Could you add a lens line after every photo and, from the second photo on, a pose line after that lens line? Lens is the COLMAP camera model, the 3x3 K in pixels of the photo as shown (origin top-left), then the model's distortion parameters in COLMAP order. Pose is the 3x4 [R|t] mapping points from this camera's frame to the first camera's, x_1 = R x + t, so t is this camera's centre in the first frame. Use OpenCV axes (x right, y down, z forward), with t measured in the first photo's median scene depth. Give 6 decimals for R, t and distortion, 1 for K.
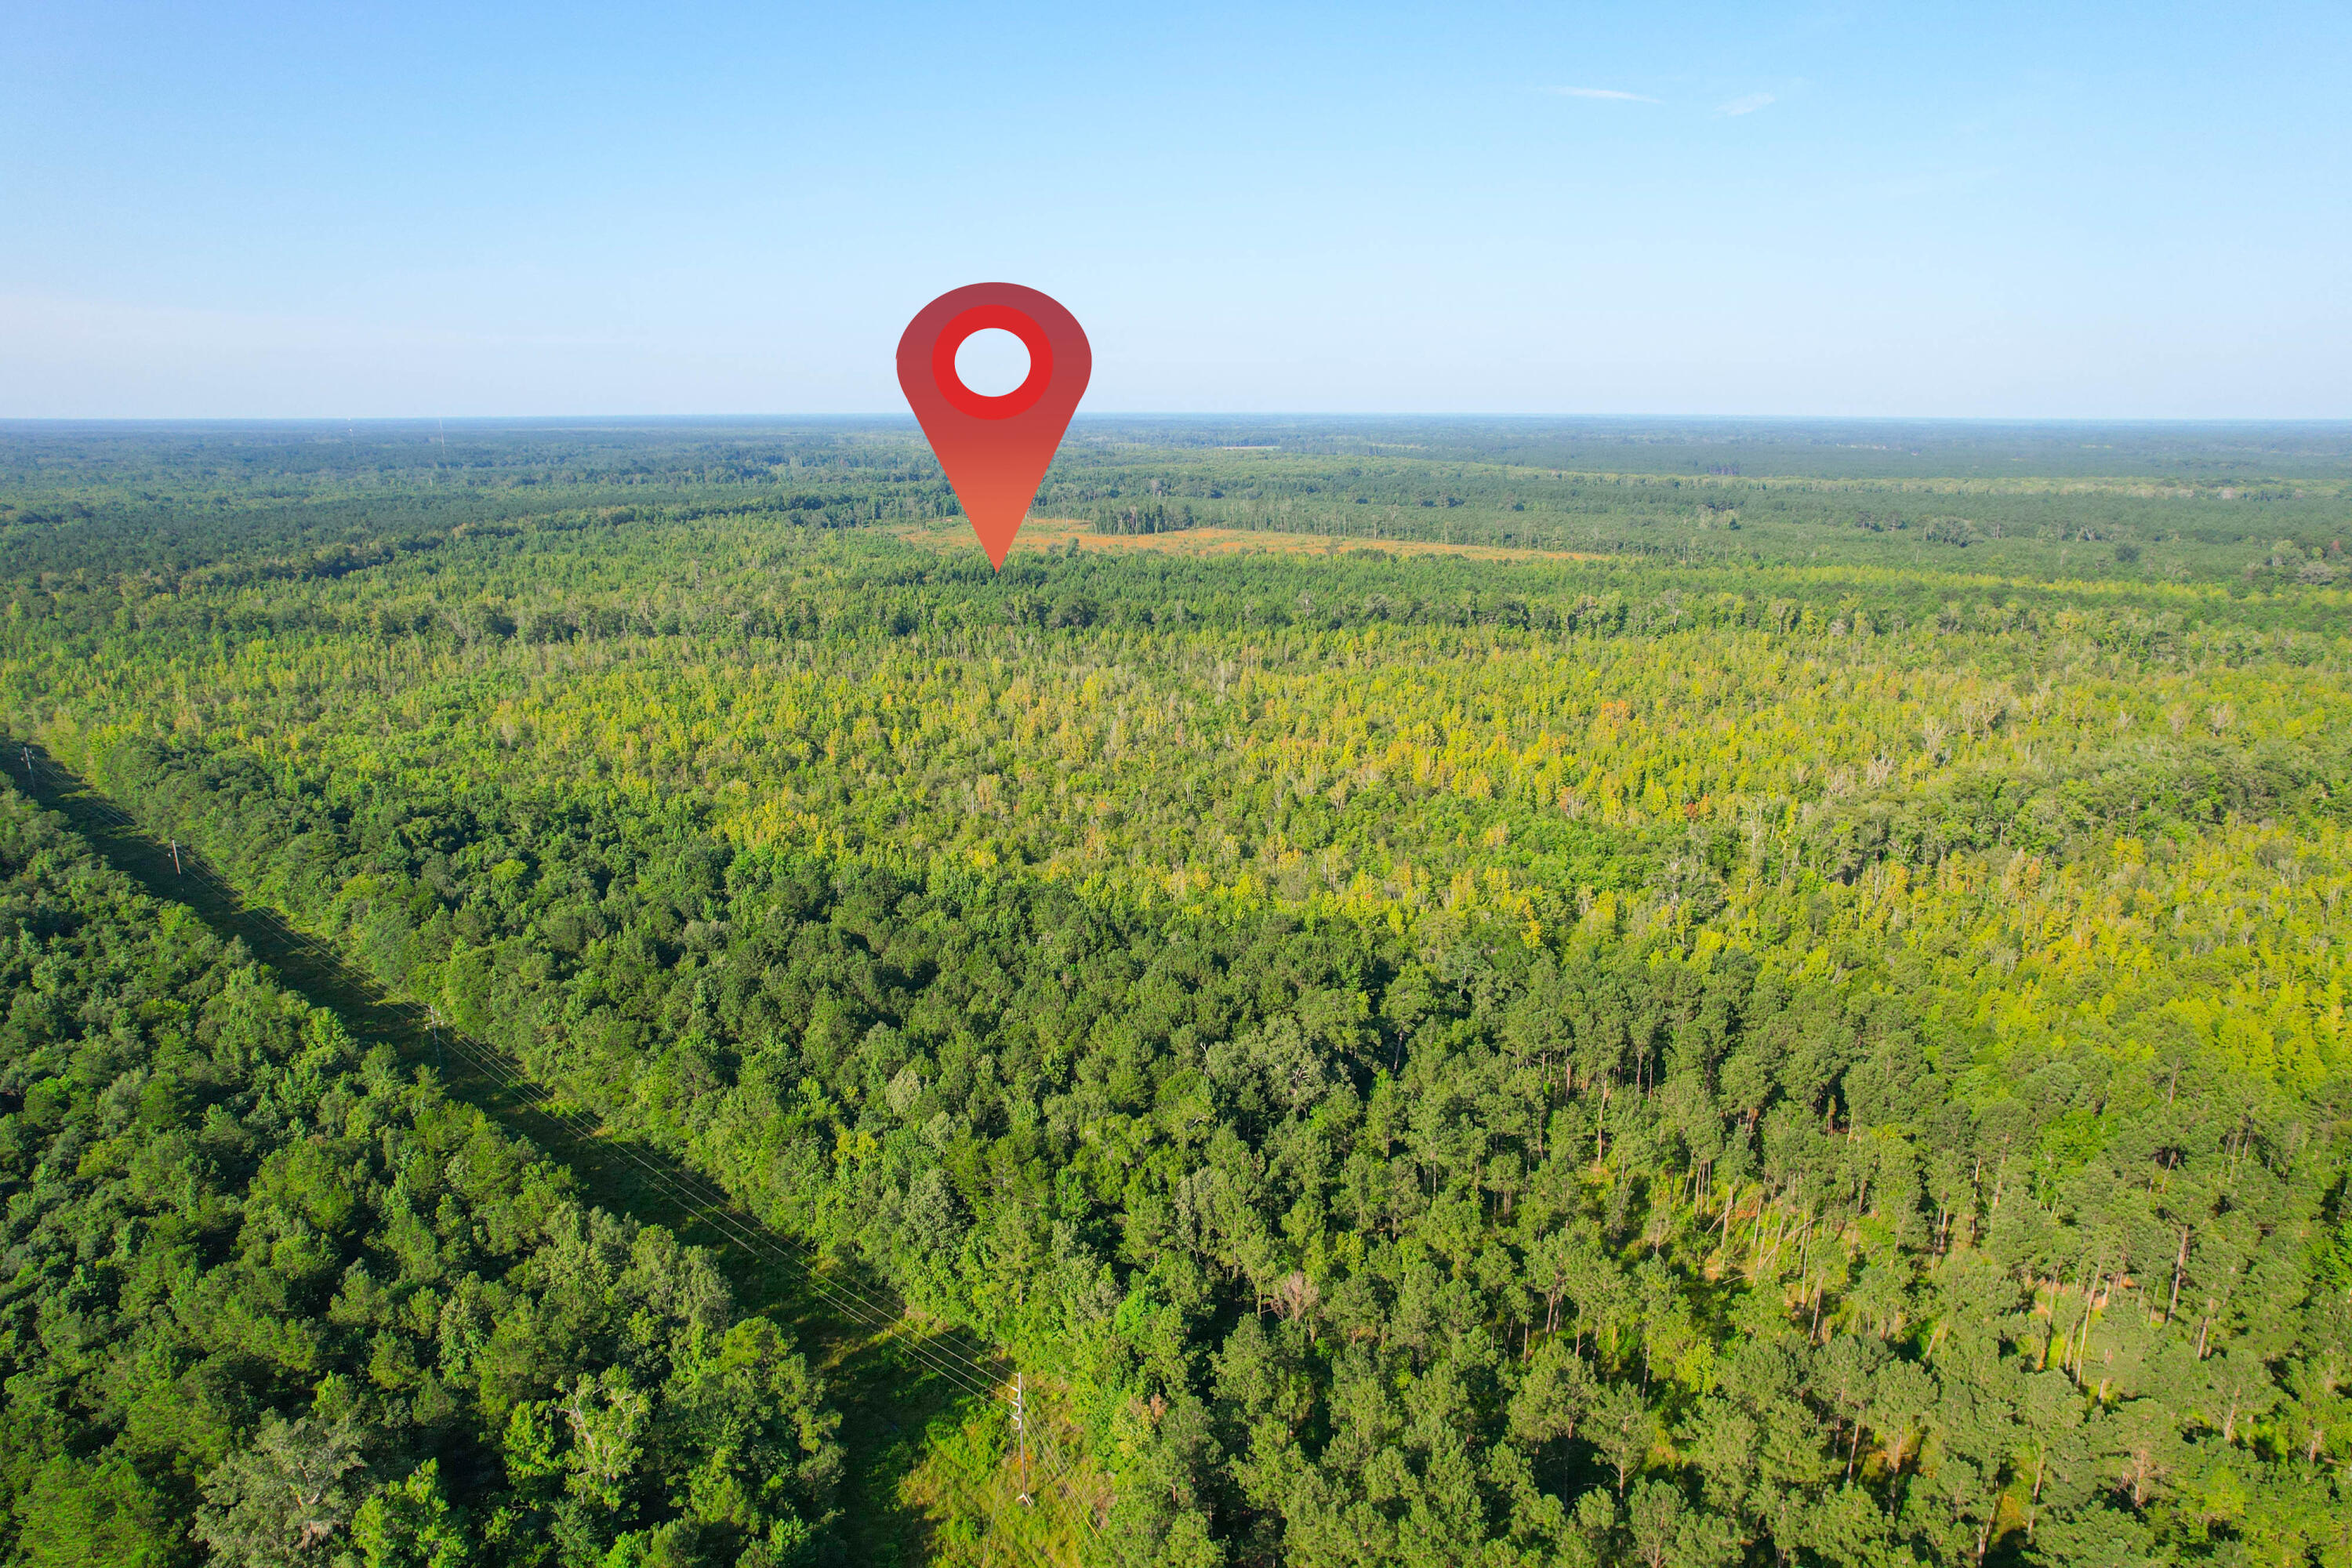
lens RADIAL K [[1515.3, 0, 1175.2], [0, 1515.3, 772.4], [0, 0, 1]] dist [-0.073089, 0.064803]
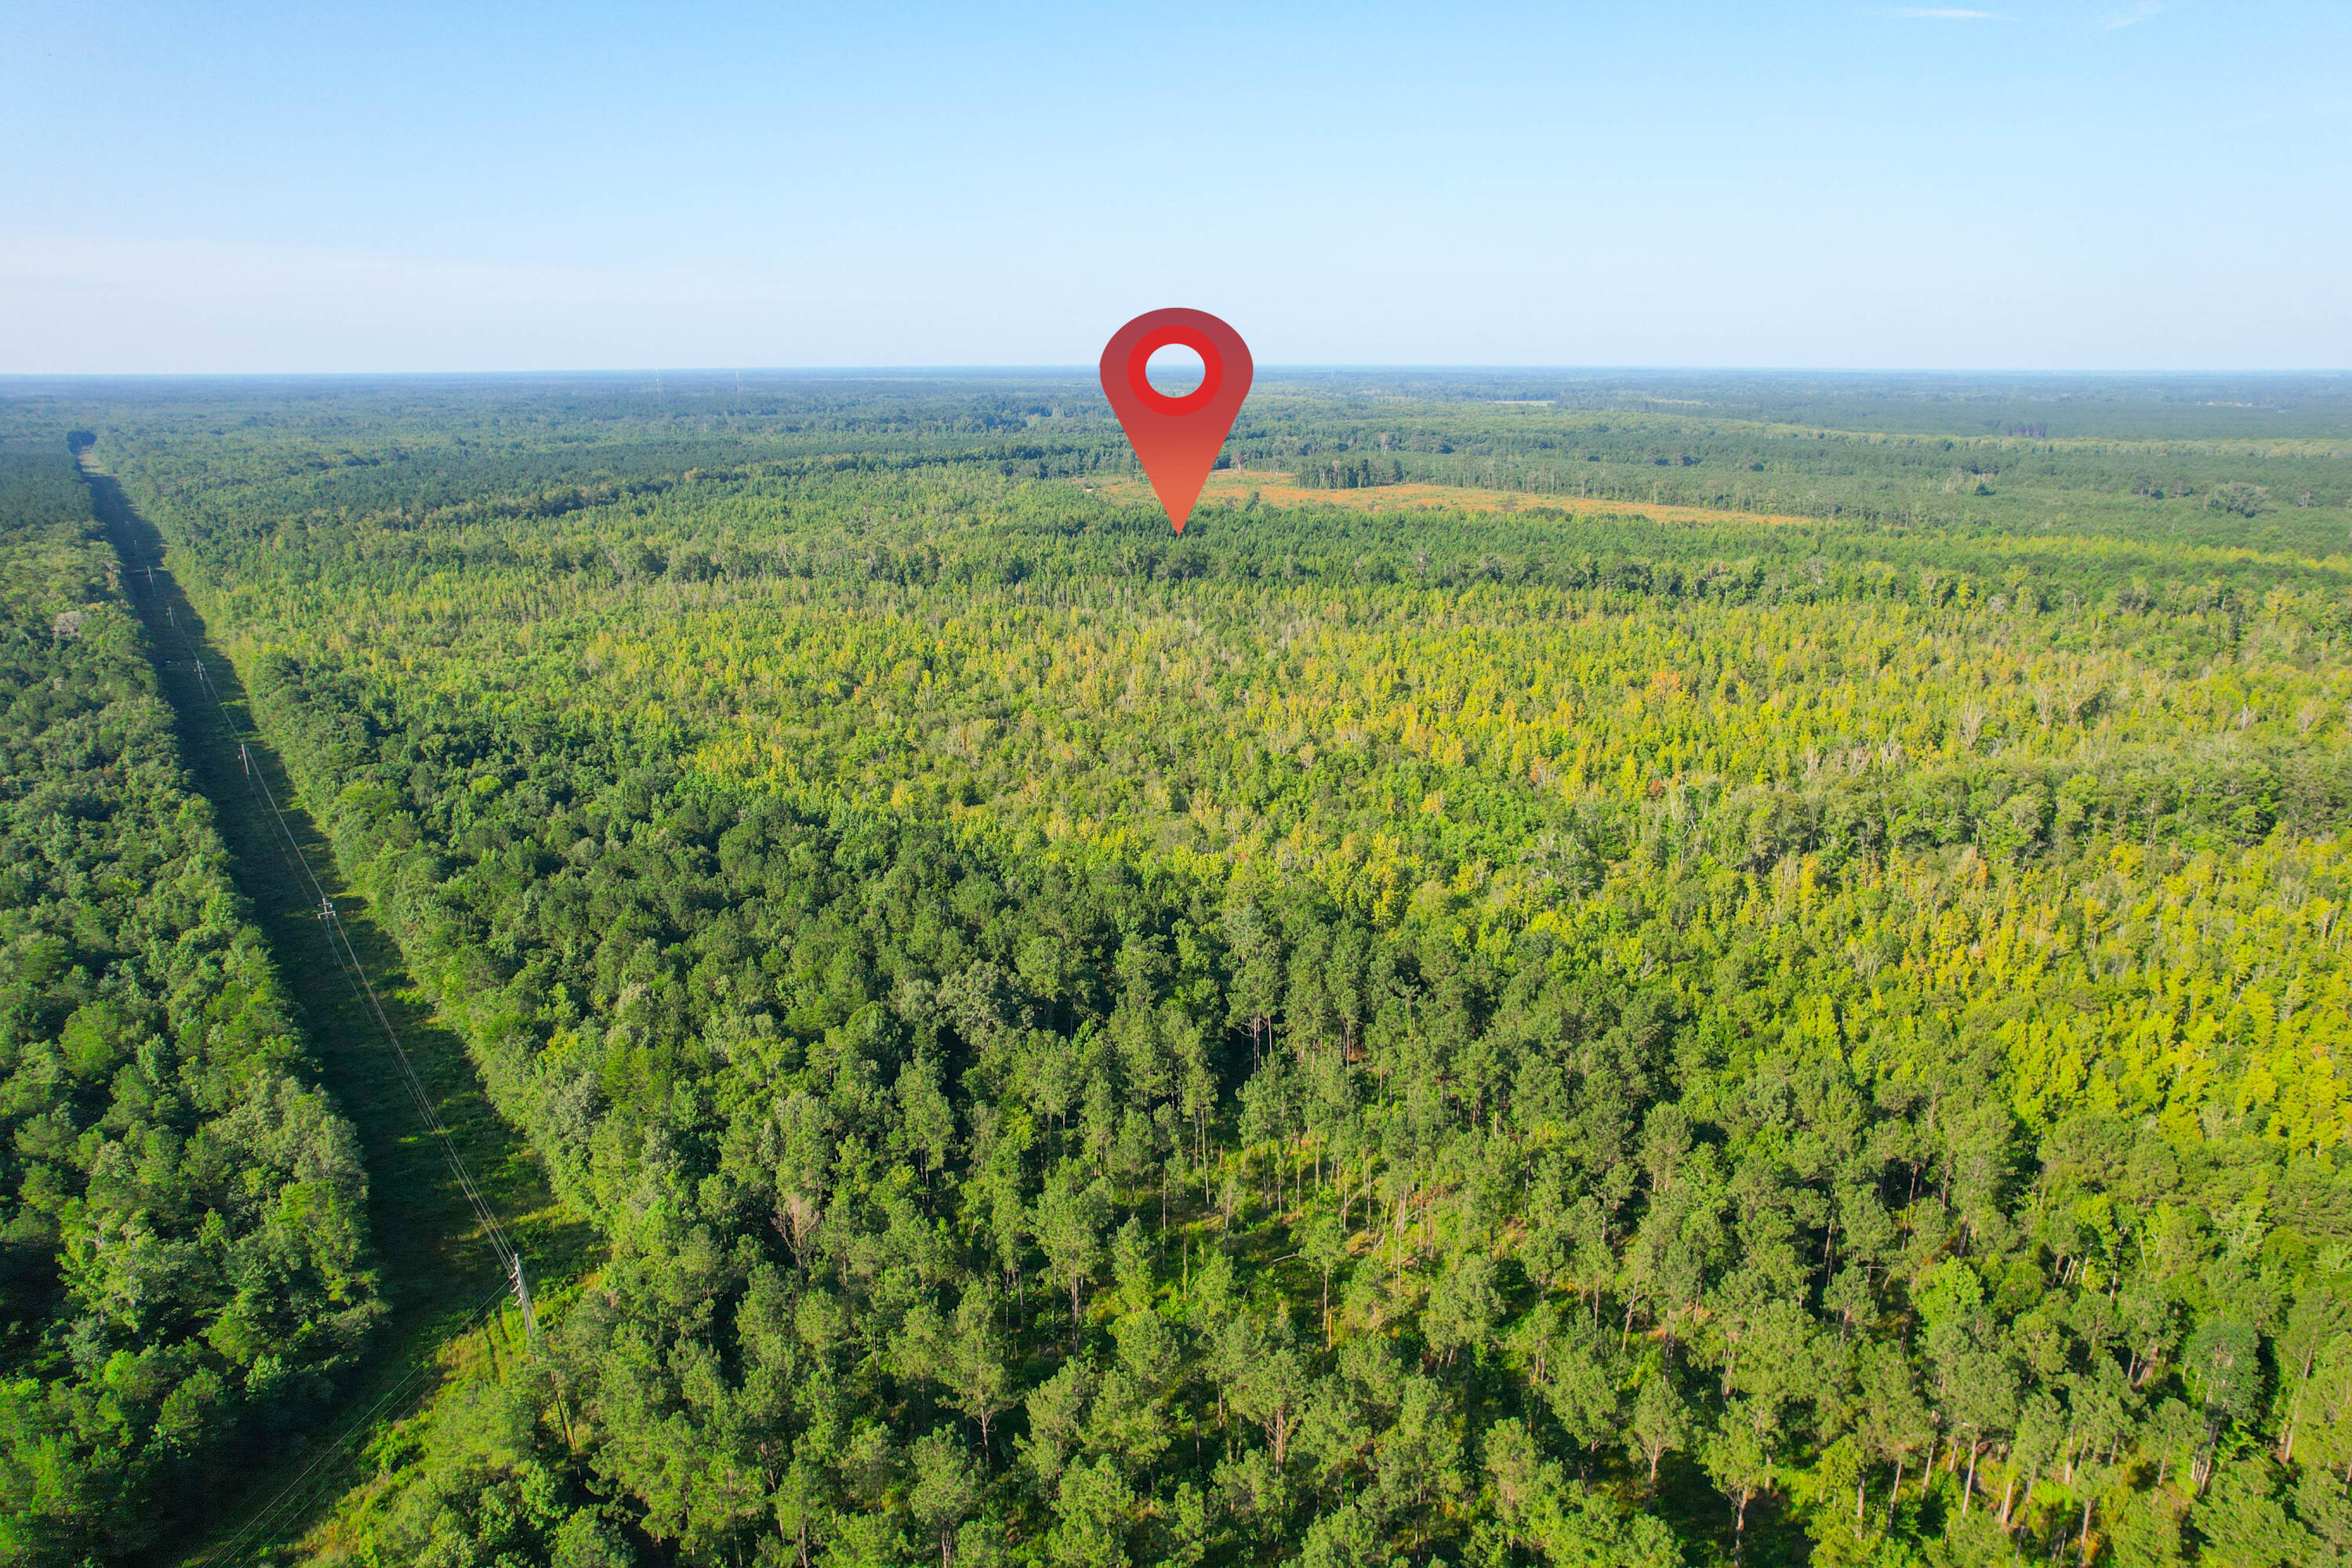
lens RADIAL K [[1515.3, 0, 1186.0], [0, 1515.3, 790.9], [0, 0, 1]] dist [-0.073089, 0.064803]
pose [[0.980471, 0.052286, -0.189585, 0.133008], [-0.044418, 0.997976, 0.045516, -0.001479], [0.191581, -0.036206, 0.980809, 0.010614]]
